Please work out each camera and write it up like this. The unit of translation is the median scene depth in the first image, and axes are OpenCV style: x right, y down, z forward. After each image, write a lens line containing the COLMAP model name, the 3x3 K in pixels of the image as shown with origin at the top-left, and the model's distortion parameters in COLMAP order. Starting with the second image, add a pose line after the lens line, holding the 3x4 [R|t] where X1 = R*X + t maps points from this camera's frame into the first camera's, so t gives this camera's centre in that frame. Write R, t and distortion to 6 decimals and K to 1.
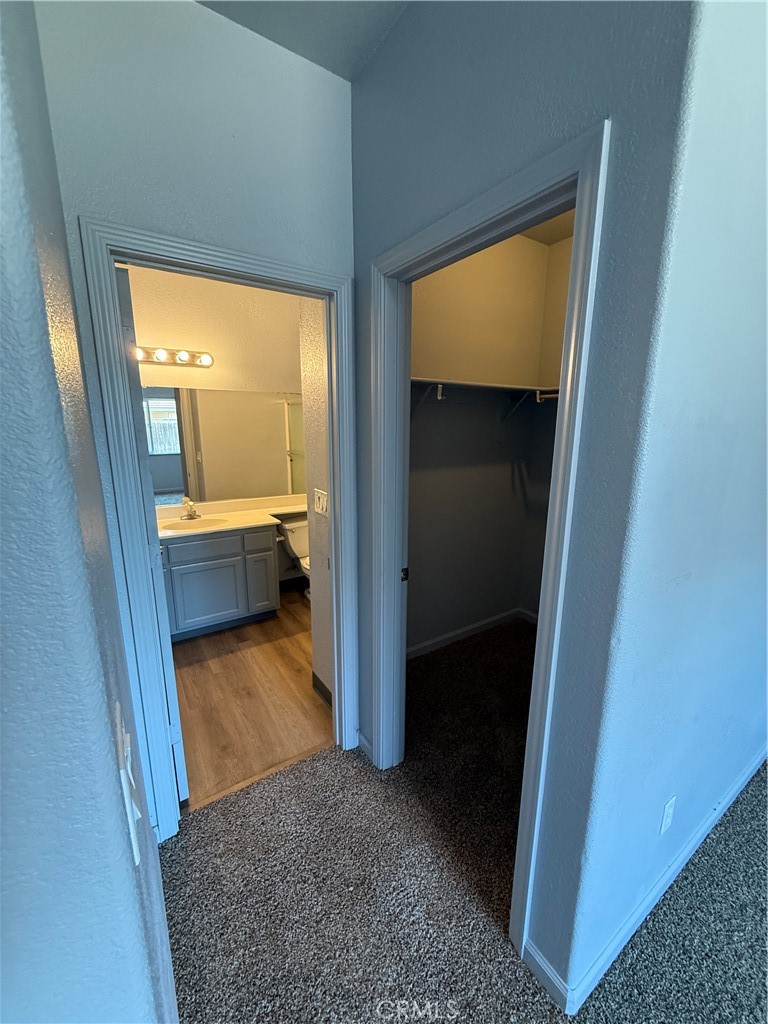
lens RADIAL K [[410.3, 0, 384.0], [0, 410.3, 512.0], [0, 0, 1]] dist [-0.008087, 0.000034]
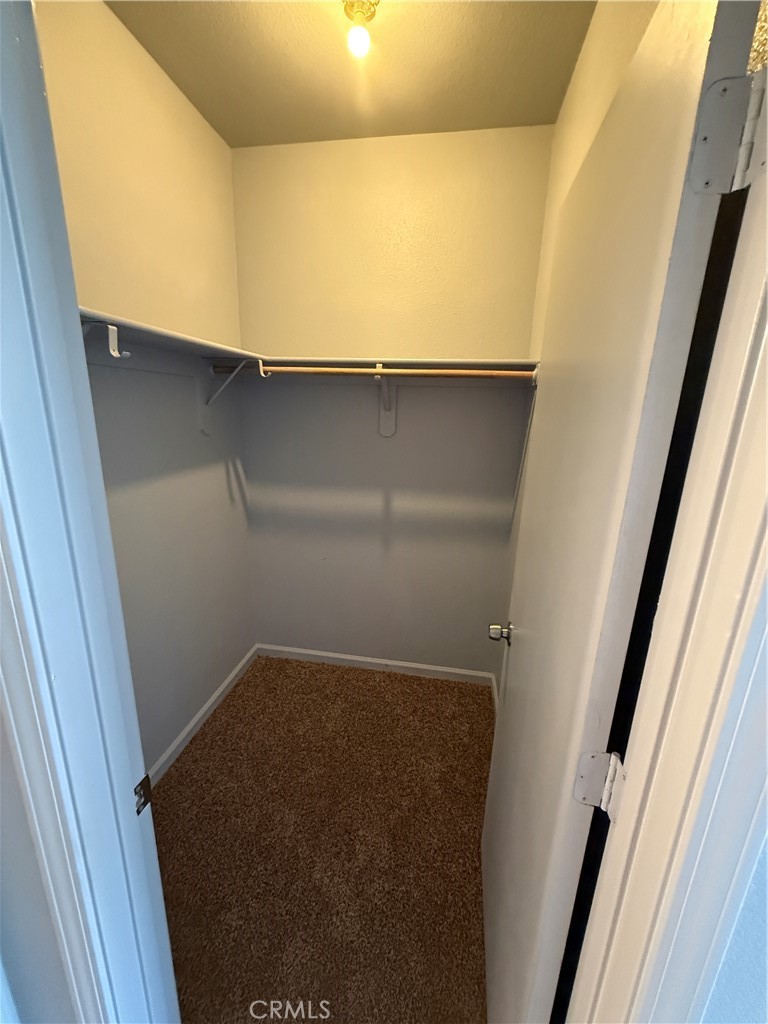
lens RADIAL K [[410.3, 0, 384.0], [0, 410.3, 512.0], [0, 0, 1]] dist [-0.008087, 0.000034]
pose [[0.690186, -0.153345, 0.707198, -0.025266], [0.109569, 0.988167, 0.107336, -0.136259], [-0.715289, 0.003405, 0.698821, 0.543388]]
